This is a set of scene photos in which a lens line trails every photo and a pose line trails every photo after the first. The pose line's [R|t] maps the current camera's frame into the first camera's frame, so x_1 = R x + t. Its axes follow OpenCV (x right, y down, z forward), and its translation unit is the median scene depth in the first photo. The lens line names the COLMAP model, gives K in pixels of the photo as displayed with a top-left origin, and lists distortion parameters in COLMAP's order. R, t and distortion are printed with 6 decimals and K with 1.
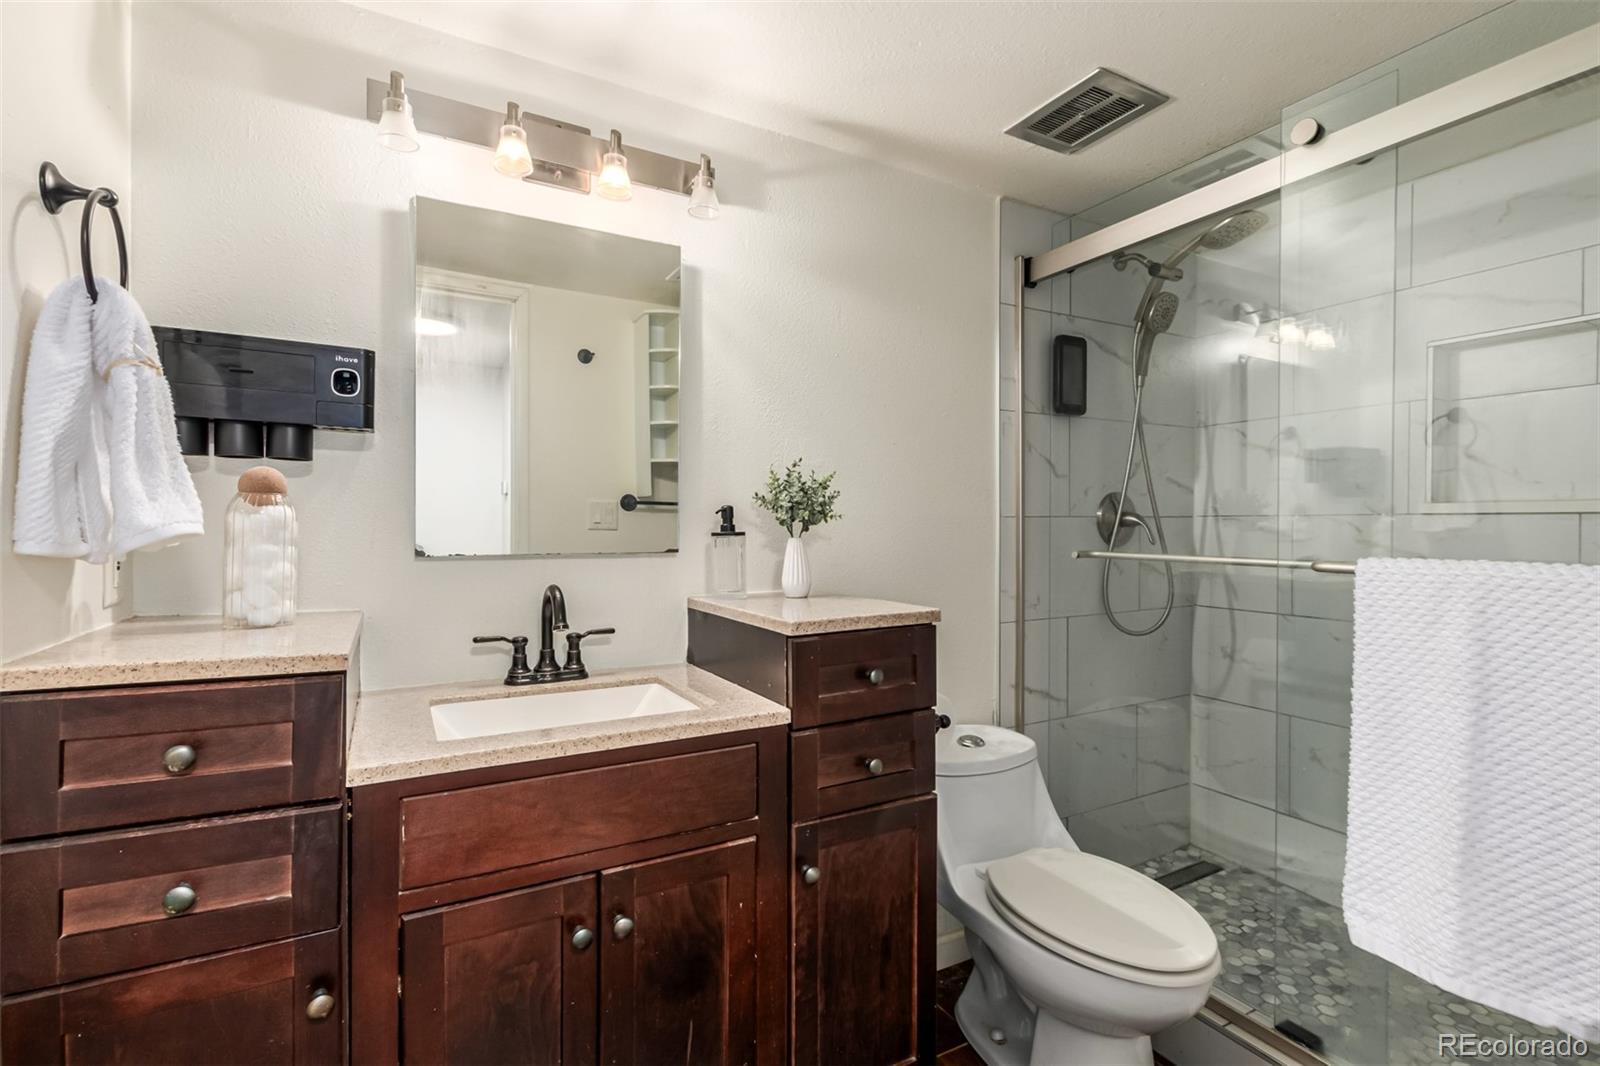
lens RADIAL K [[726.6, 0, 791.9], [0, 726.6, 531.6], [0, 0, 1]] dist [0.004381, -0.000342]
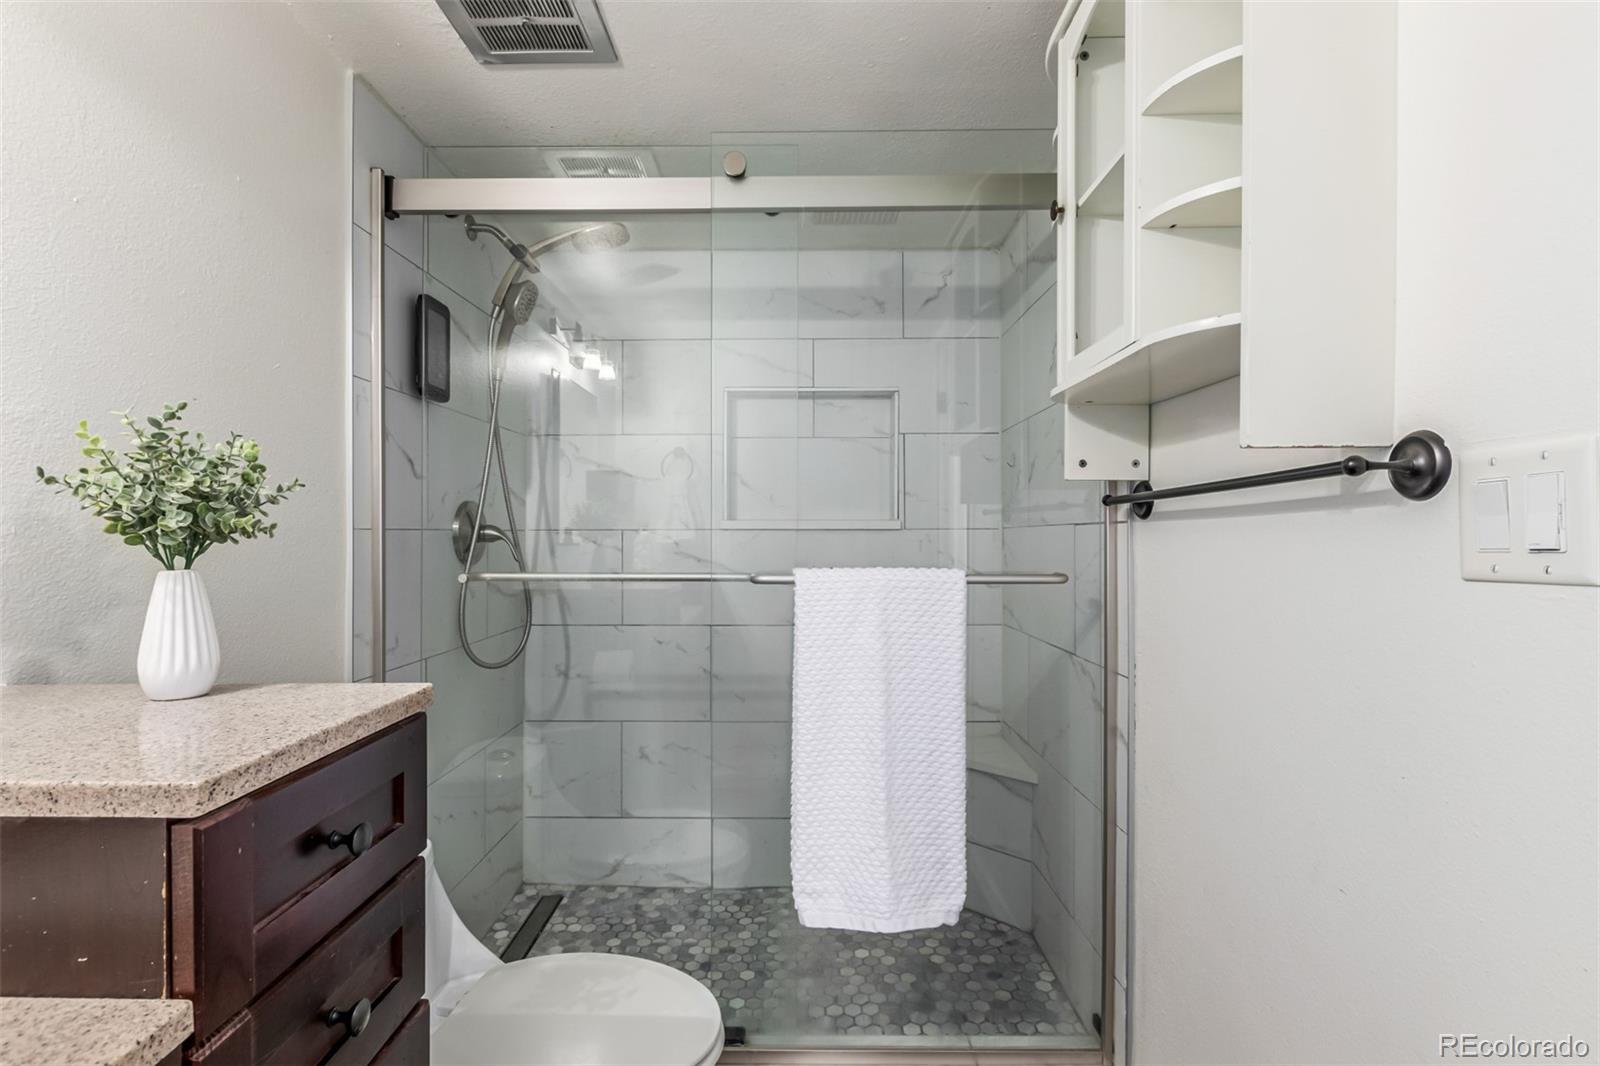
lens RADIAL K [[726.6, 0, 791.9], [0, 726.6, 531.6], [0, 0, 1]] dist [0.004381, -0.000342]
pose [[0.492796, 0.004015, 0.870135, -0.106636], [0.011446, 0.999873, -0.011097, -0.005142], [-0.870069, 0.015428, 0.492688, 0.277003]]
